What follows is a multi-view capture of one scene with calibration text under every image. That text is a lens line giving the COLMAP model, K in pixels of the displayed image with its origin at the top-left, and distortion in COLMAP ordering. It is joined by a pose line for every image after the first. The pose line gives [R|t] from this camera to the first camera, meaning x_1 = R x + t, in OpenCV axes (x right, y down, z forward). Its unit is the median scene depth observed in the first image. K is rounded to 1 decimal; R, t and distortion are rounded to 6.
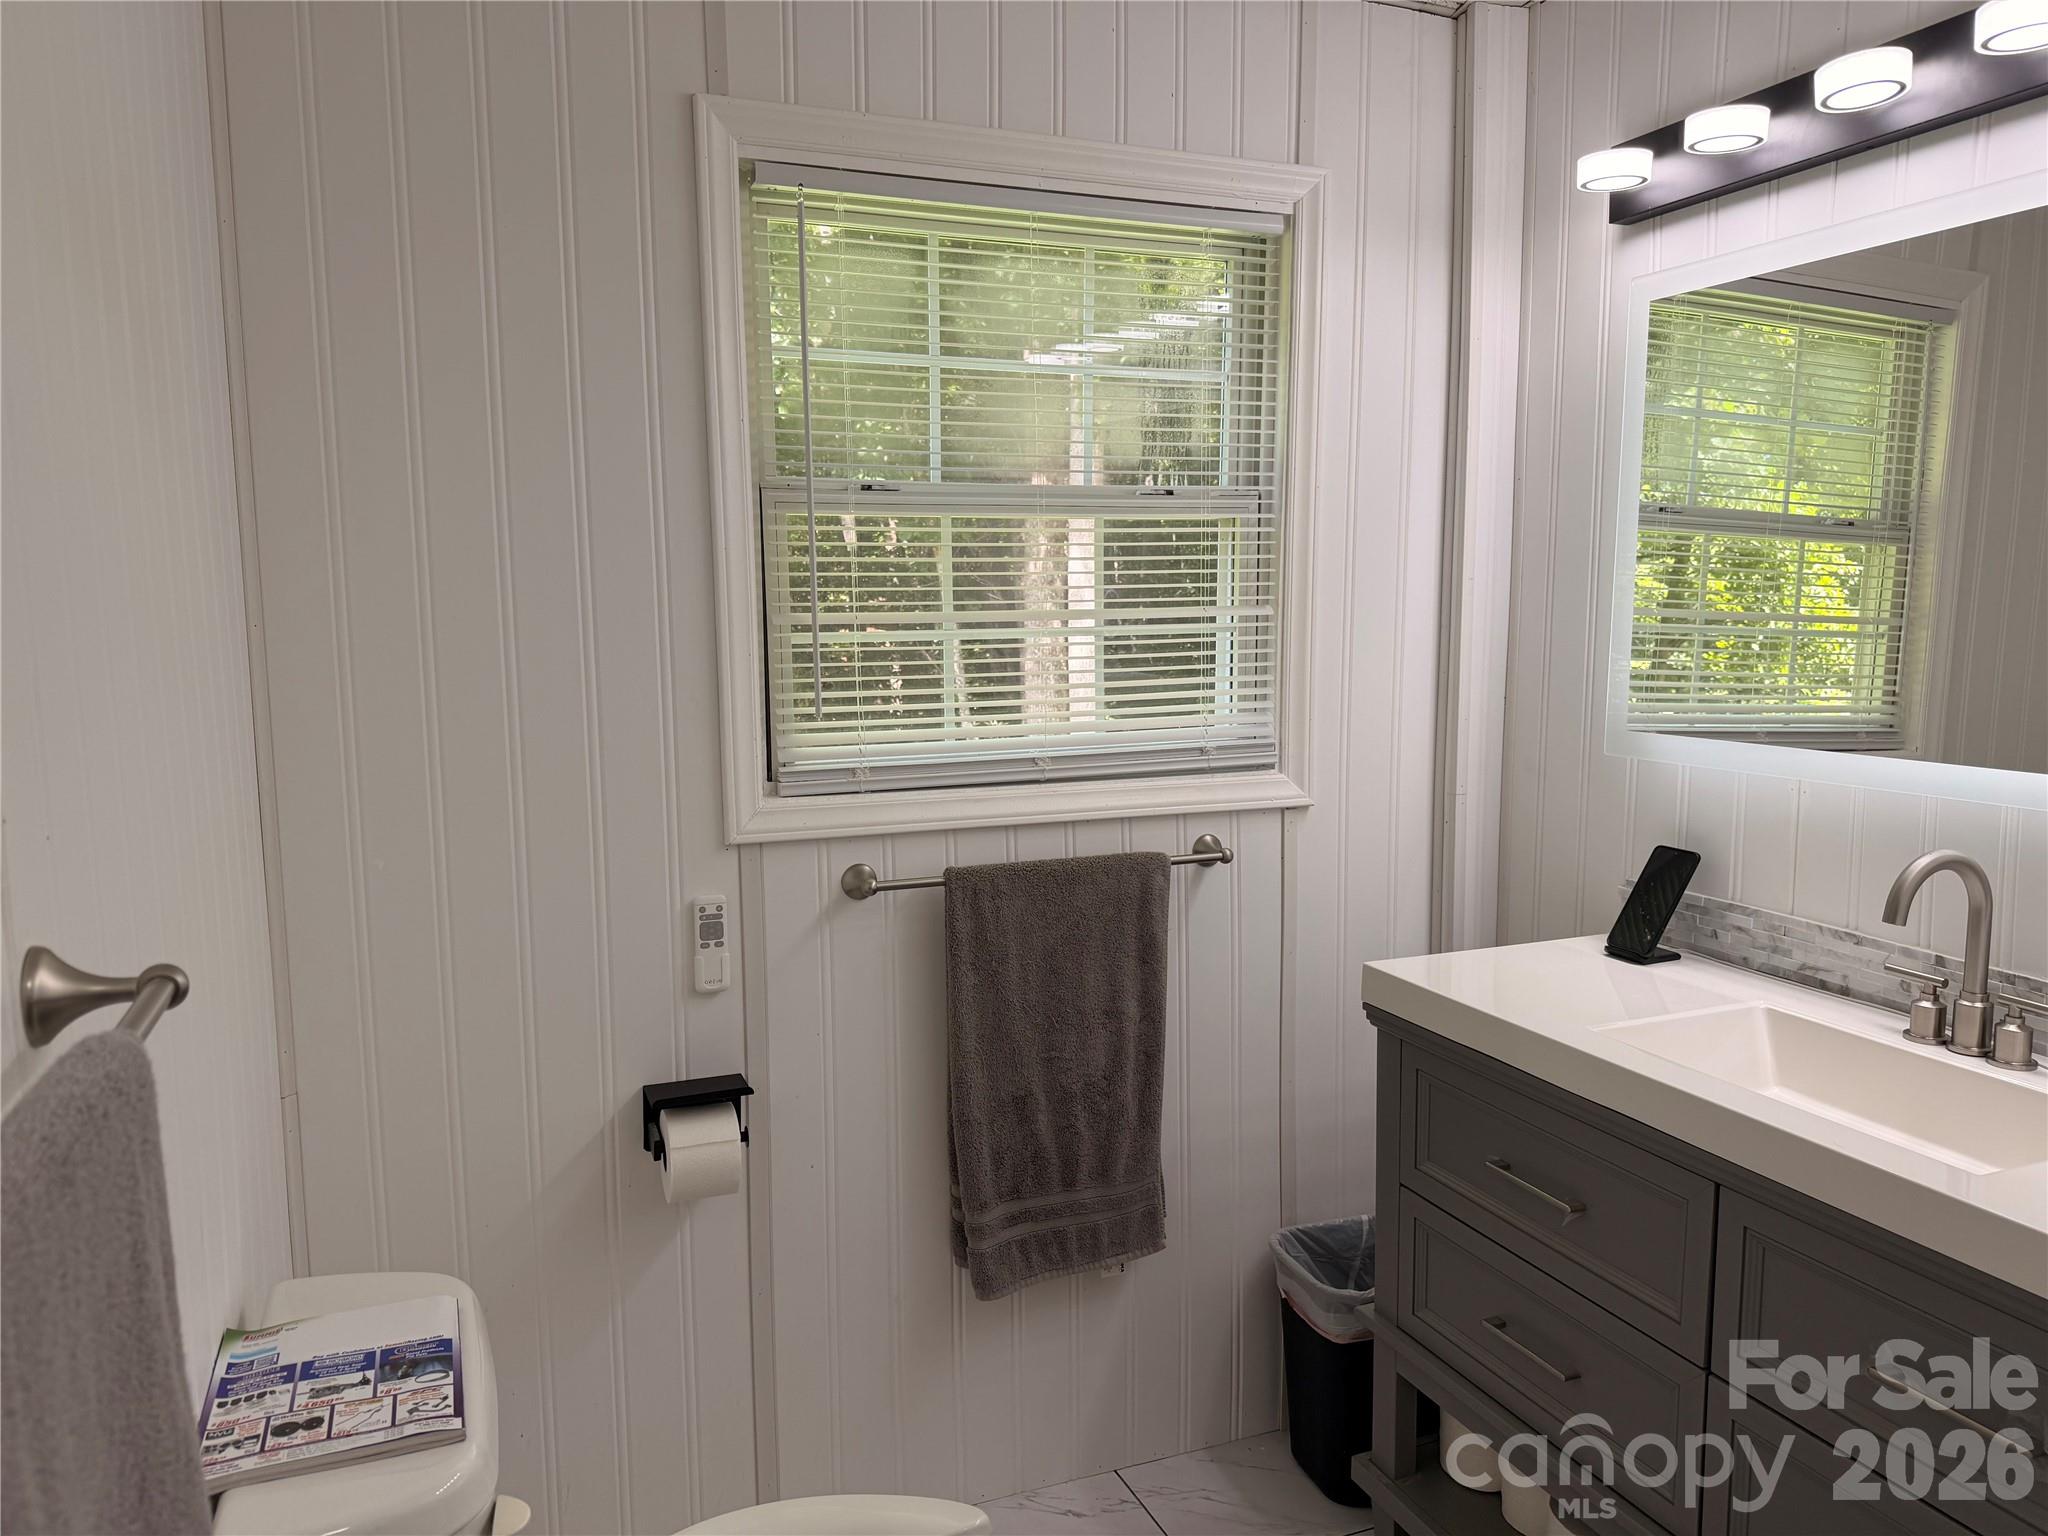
lens RADIAL K [[1447.1, 0, 1033.8], [0, 1447.1, 784.6], [0, 0, 1]] dist [0.067189, -0.074431]
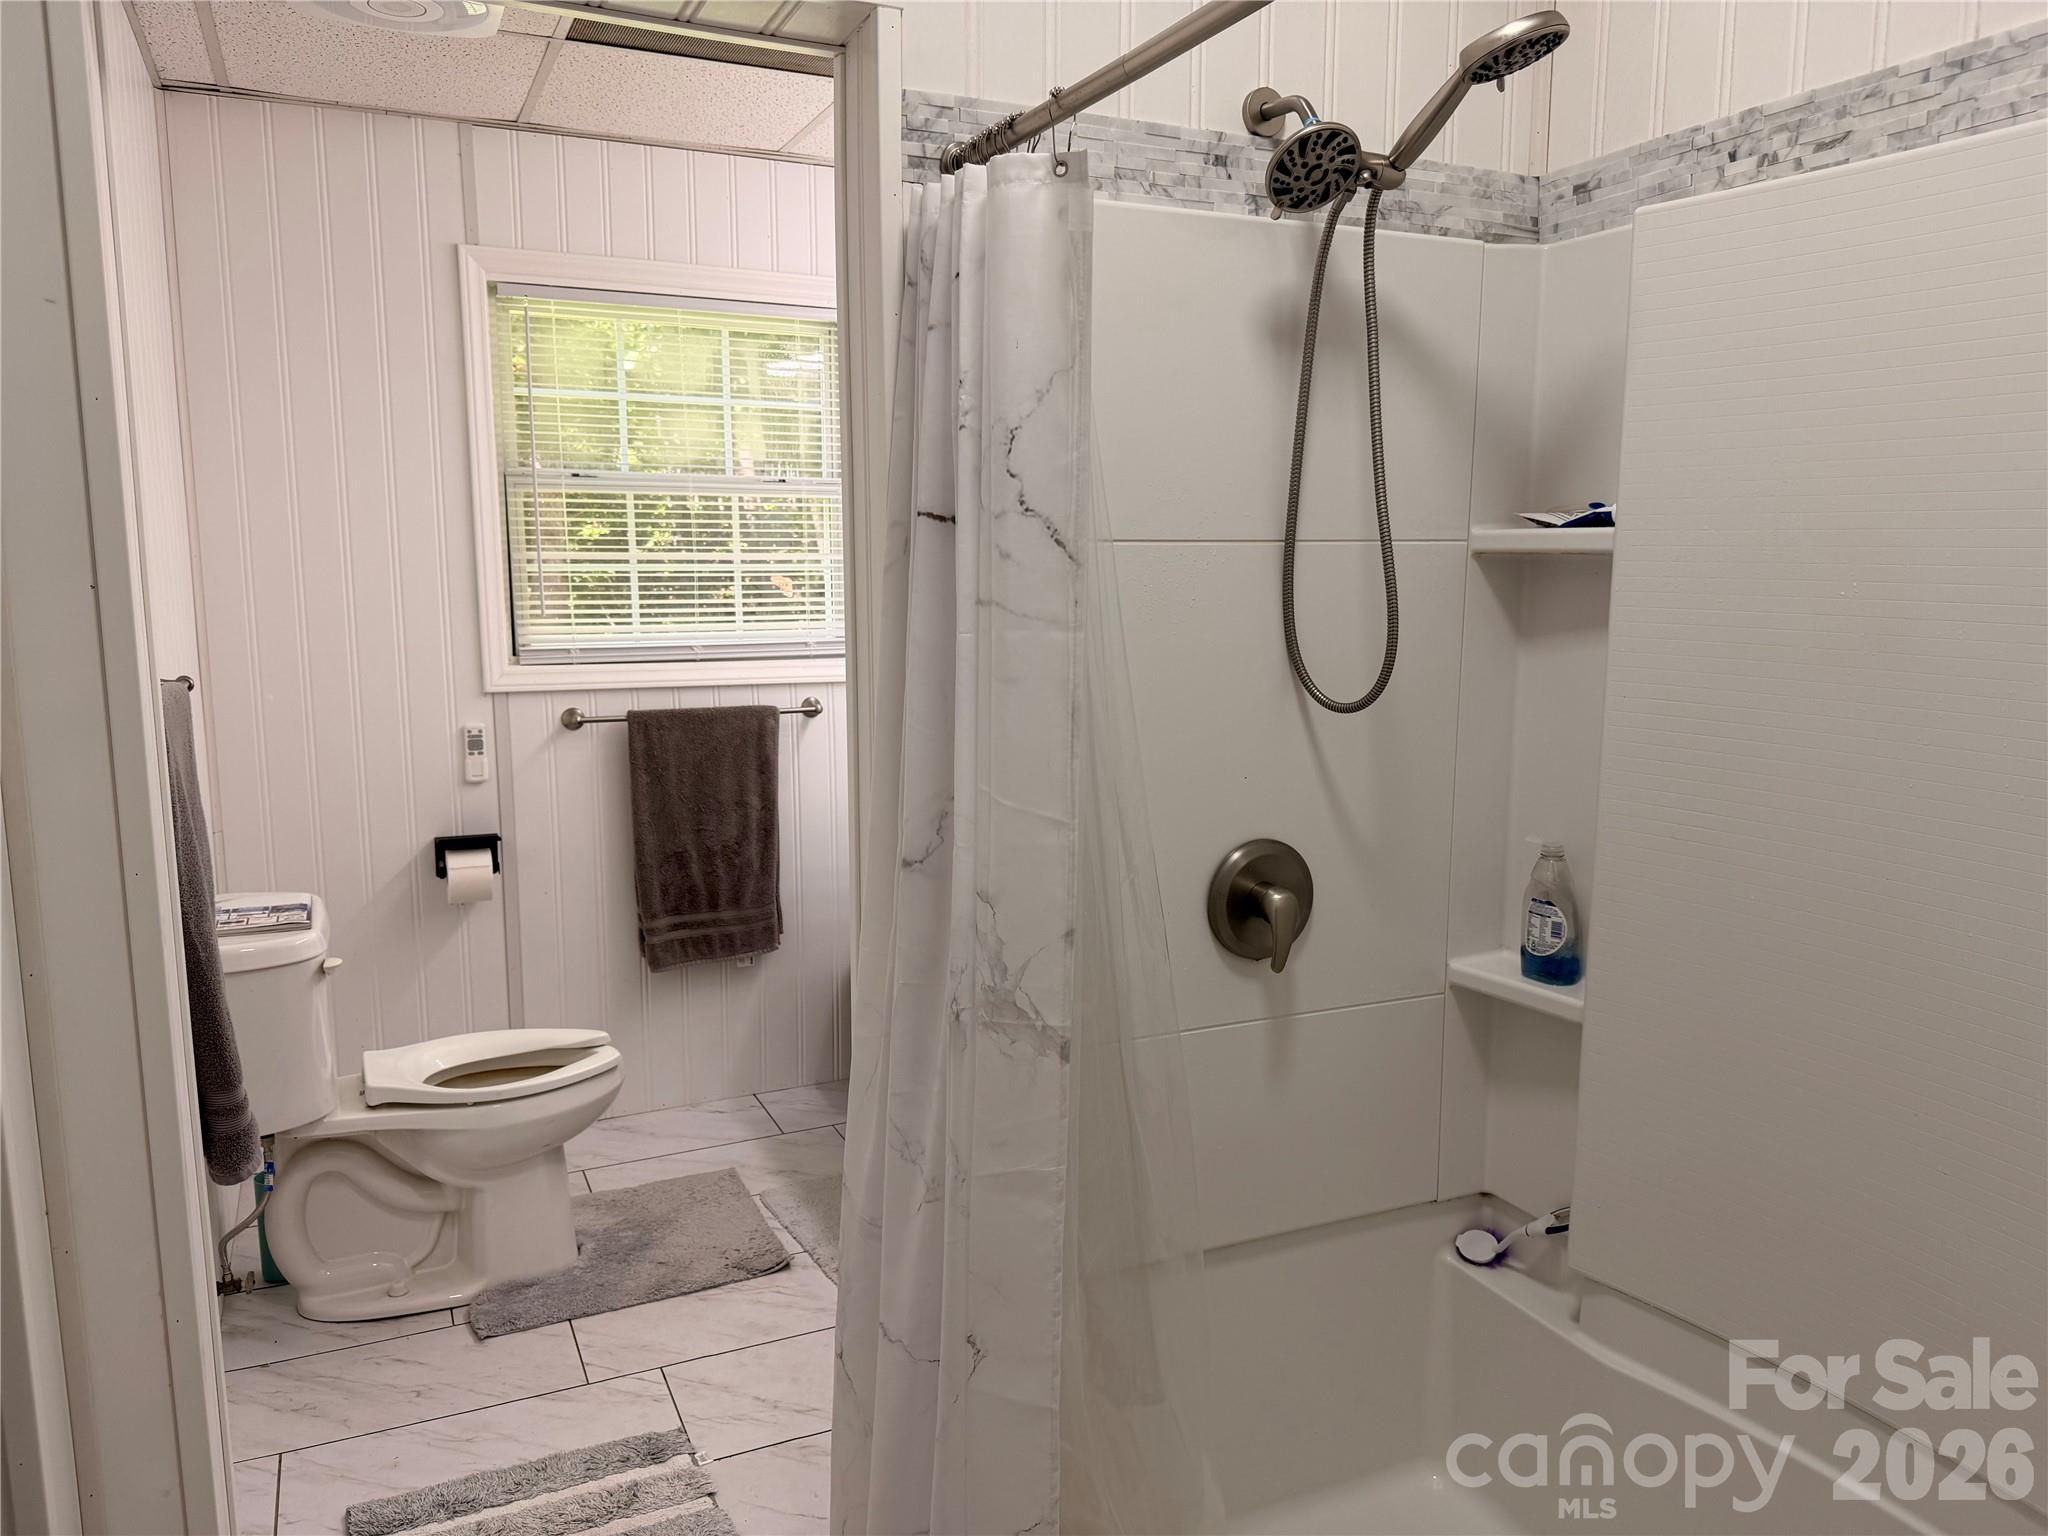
lens RADIAL K [[1447.1, 0, 1080.1], [0, 1447.1, 780.7], [0, 0, 1]] dist [0.067189, -0.074431]
pose [[0.996157, 0.002879, 0.087542, 0.300857], [-0.006152, 0.999291, 0.037145, 0.071653], [-0.087373, -0.037541, 0.995468, -0.677464]]
